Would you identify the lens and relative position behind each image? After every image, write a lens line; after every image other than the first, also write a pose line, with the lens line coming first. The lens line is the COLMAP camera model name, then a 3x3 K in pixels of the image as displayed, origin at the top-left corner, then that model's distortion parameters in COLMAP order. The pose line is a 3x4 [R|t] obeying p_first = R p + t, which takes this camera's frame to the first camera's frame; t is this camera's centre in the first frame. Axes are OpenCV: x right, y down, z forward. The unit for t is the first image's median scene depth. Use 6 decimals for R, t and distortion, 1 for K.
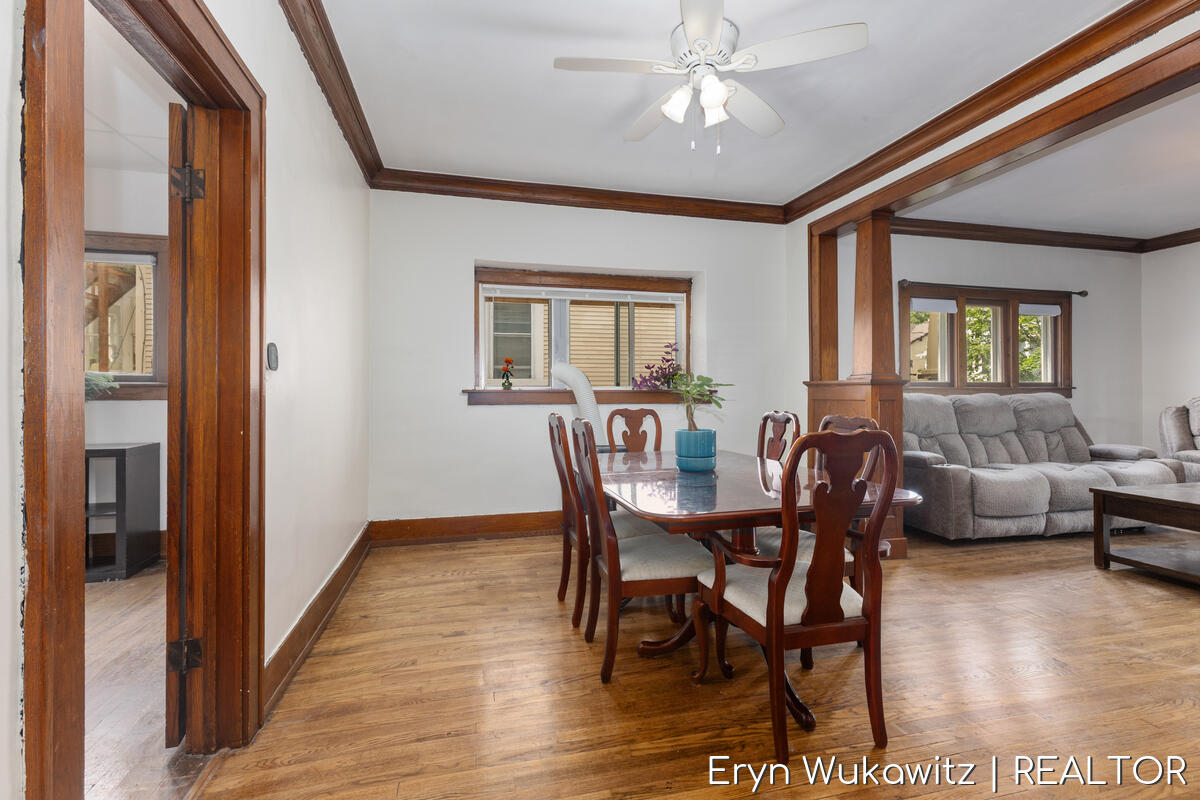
lens RADIAL K [[541.4, 0, 602.1], [0, 541.4, 394.9], [0, 0, 1]] dist [0.000494, -0.000258]
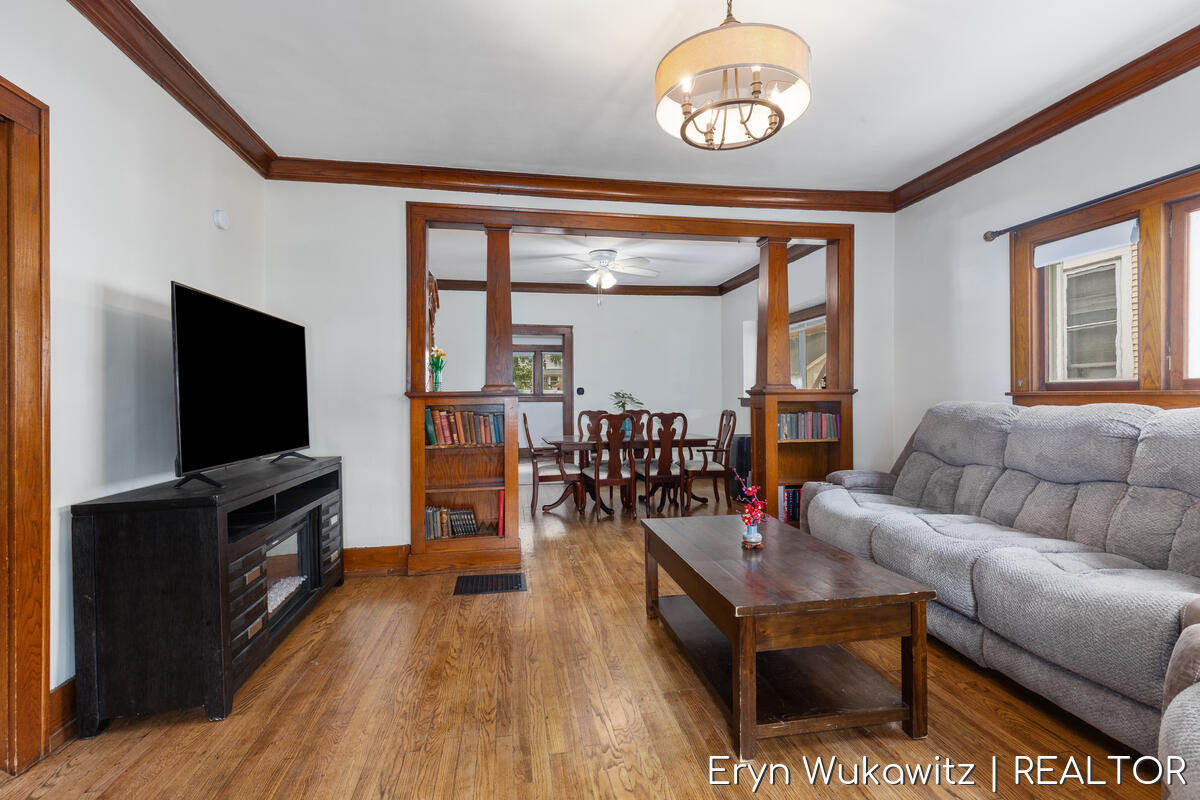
lens RADIAL K [[541.4, 0, 601.6], [0, 541.4, 397.3], [0, 0, 1]] dist [0.000494, -0.000258]
pose [[-0.080065, 0.001977, -0.996788, 1.350066], [0.003694, 0.999992, 0.001687, -0.012340], [0.996783, -0.003547, -0.080072, 0.616802]]
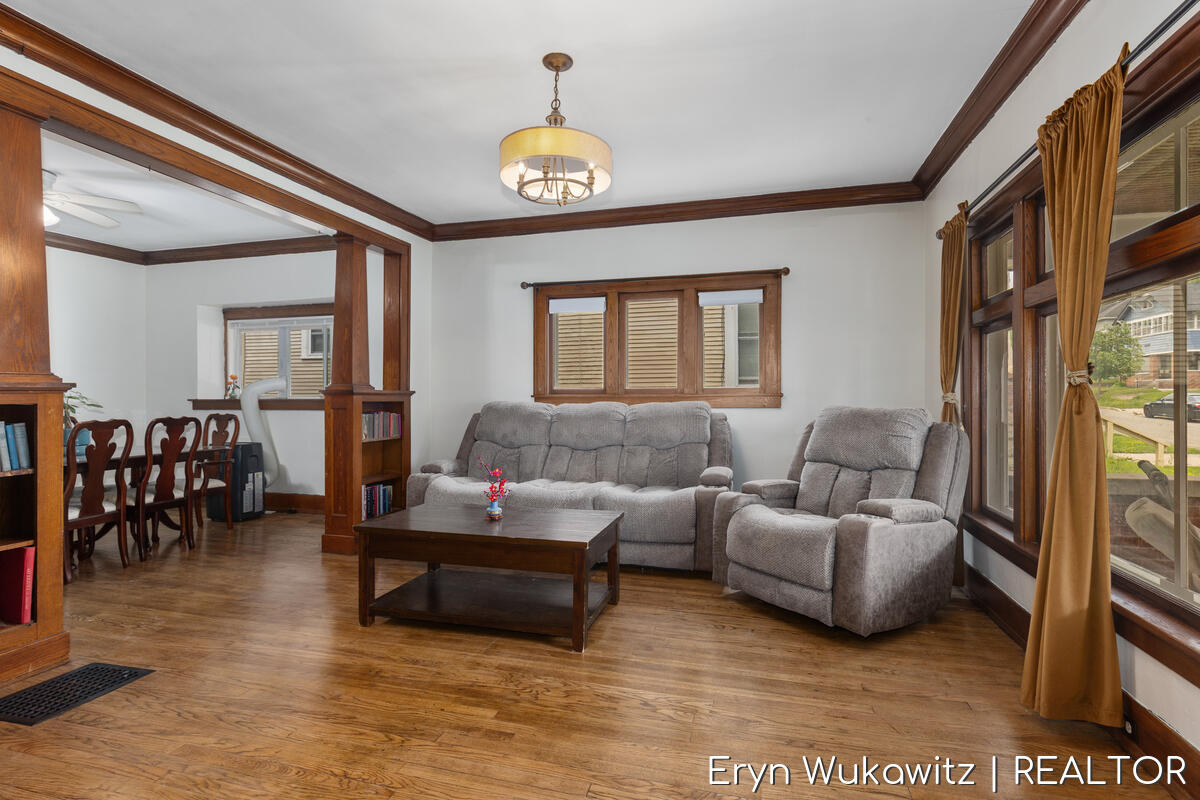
lens RADIAL K [[575.1, 0, 610.7], [0, 575.1, 400.7], [0, 0, 1]] dist [0.002533, -0.000239]
pose [[0.870155, 0.001771, -0.492775, 1.270568], [-0.001905, 0.999998, 0.000229, -0.005576], [0.492775, 0.000739, 0.870157, 0.206097]]
